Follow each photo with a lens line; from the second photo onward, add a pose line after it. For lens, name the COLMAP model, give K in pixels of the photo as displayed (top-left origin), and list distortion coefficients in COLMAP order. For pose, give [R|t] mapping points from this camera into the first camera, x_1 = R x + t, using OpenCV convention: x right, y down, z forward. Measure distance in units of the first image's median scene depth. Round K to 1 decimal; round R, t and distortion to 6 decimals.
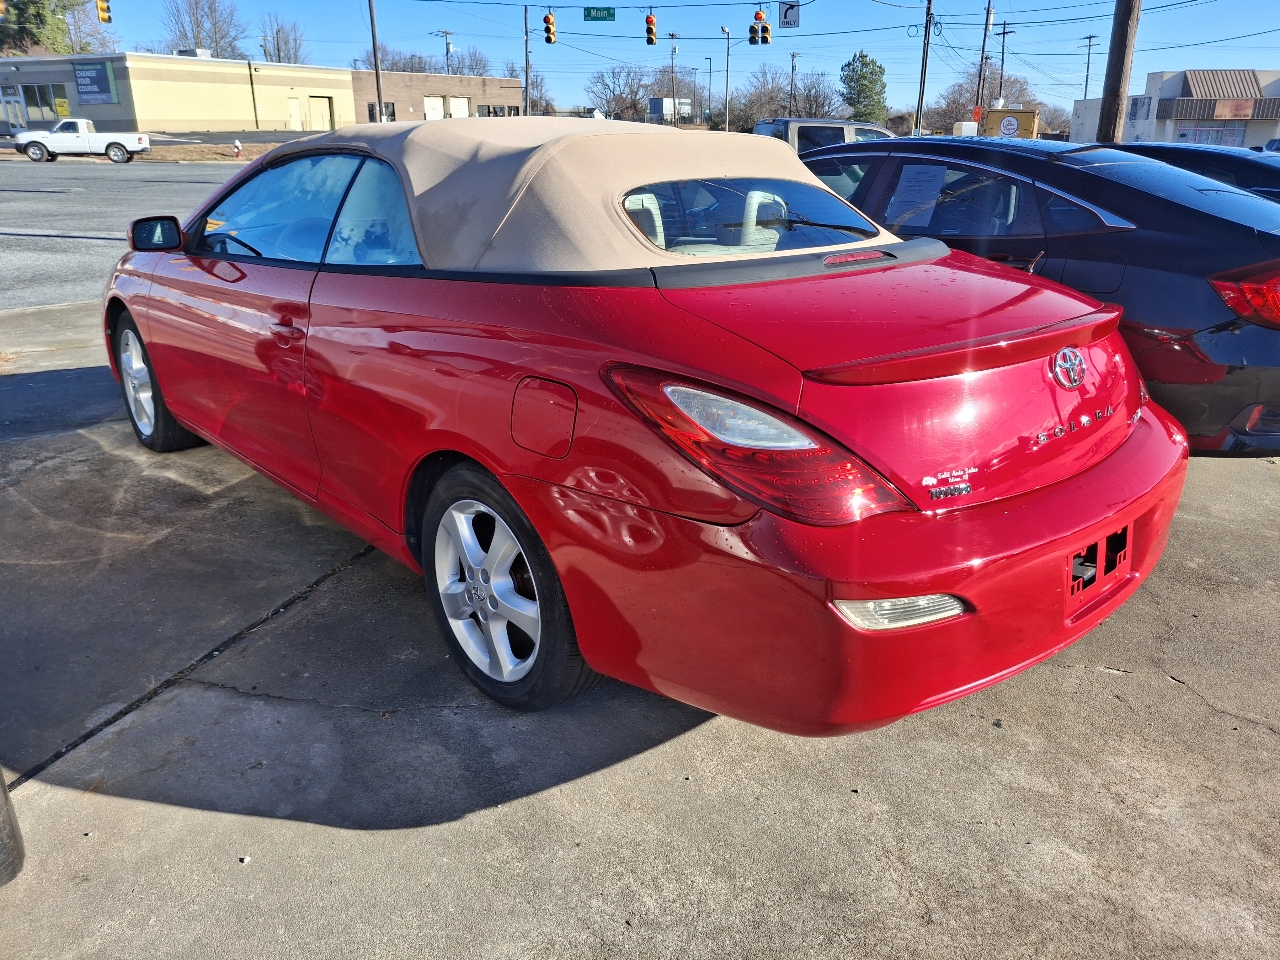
lens RADIAL K [[978.3, 0, 646.2], [0, 978.3, 519.1], [0, 0, 1]] dist [-0.020206, -0.004163]
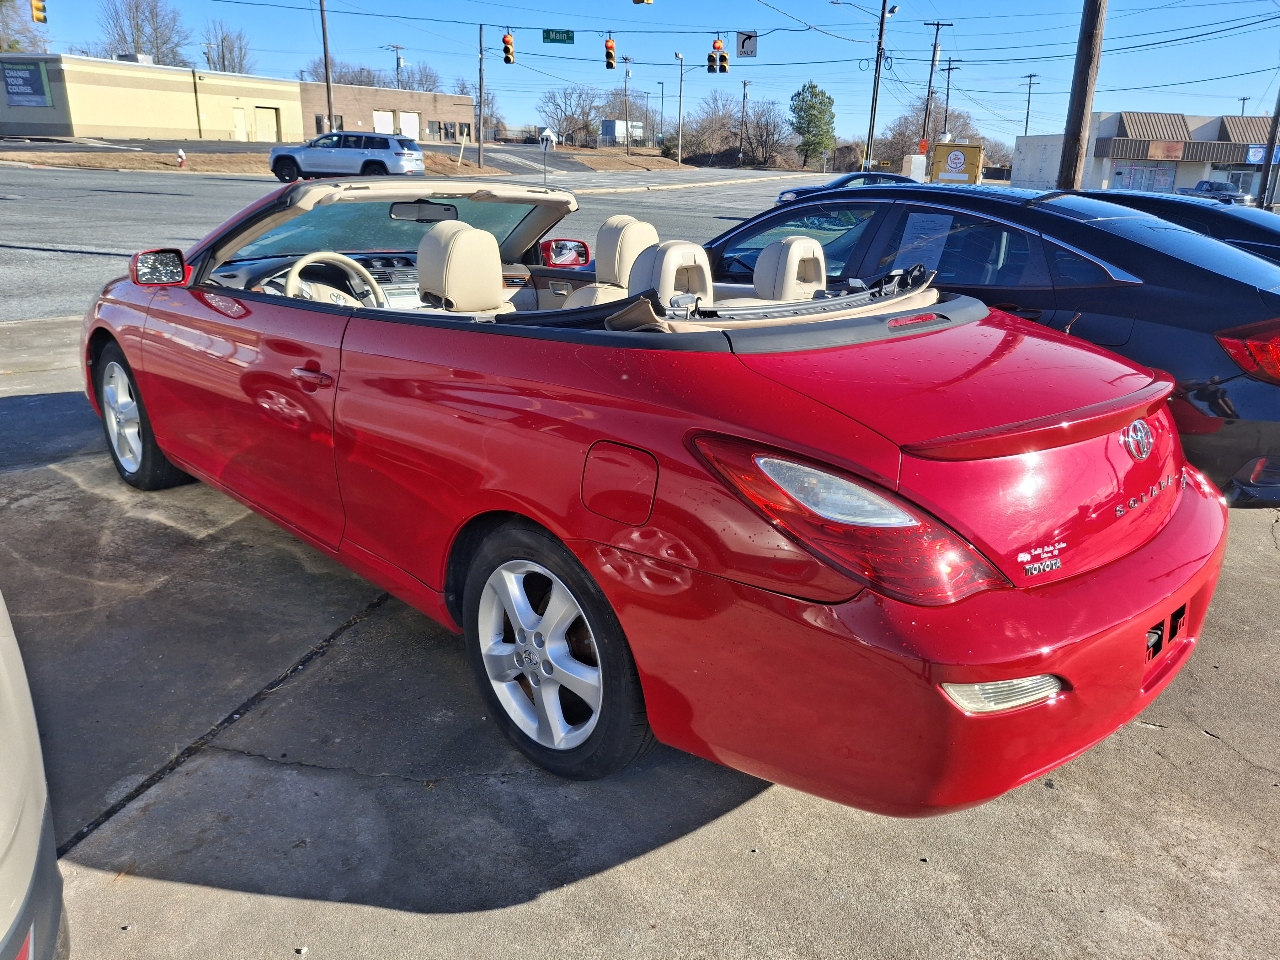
lens RADIAL K [[983.6, 0, 663.7], [0, 983.6, 517.6], [0, 0, 1]] dist [-0.040844, 0.027457]
pose [[0.997269, 0.005499, 0.073650, -0.076597], [-0.003967, 0.999773, -0.020931, -0.028985], [-0.073748, 0.020582, 0.997064, 0.015169]]
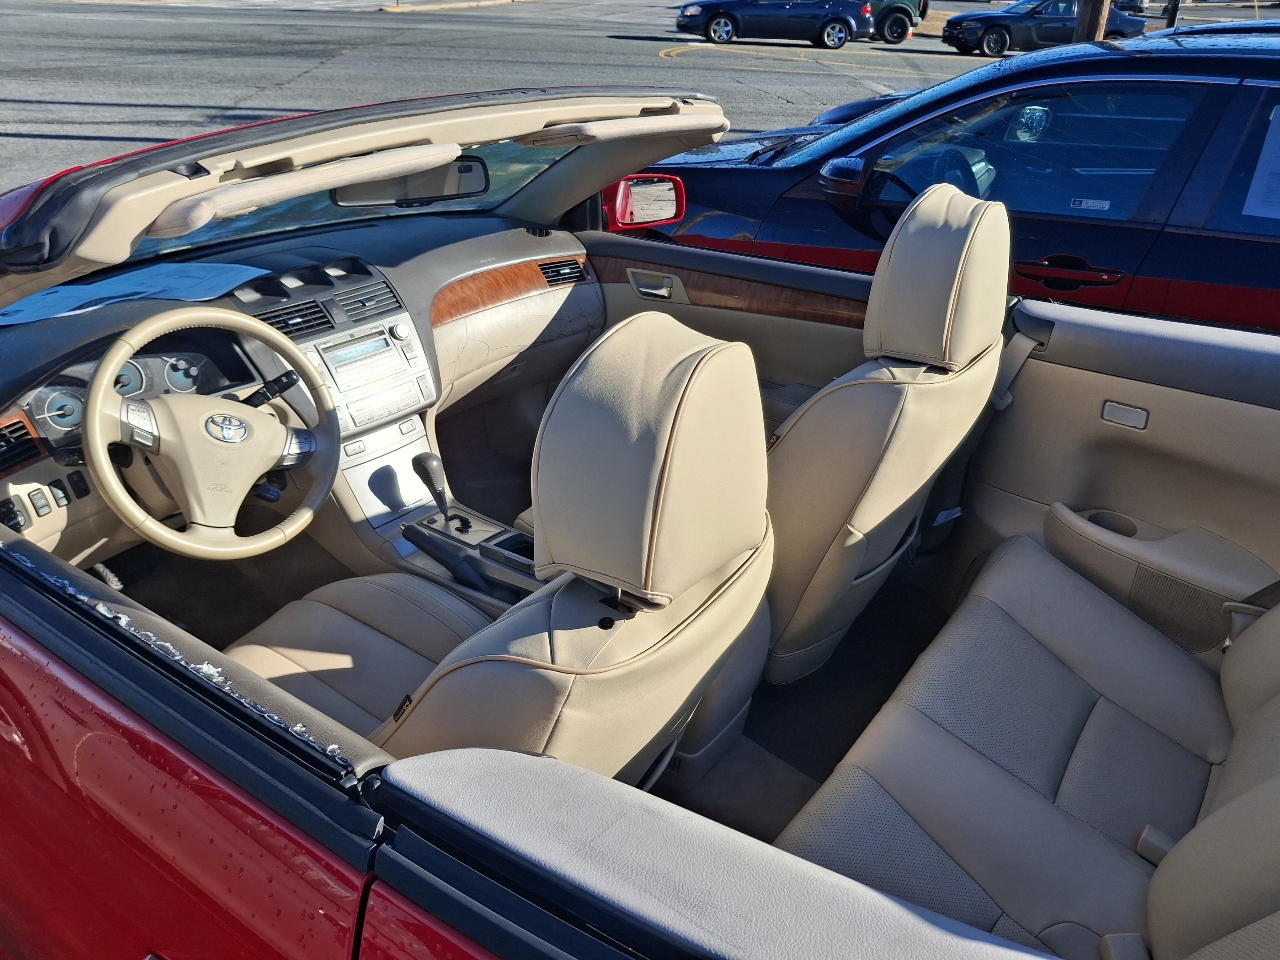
lens RADIAL K [[962.0, 0, 640.0], [0, 962.0, 480.0], [0, 0, 1]] dist [-0.035997, 0.002464]
pose [[0.980810, -0.078508, 0.178459, -1.317311], [0.055453, 0.989871, 0.130694, -2.004276], [-0.186912, -0.118290, 0.975229, 4.545850]]
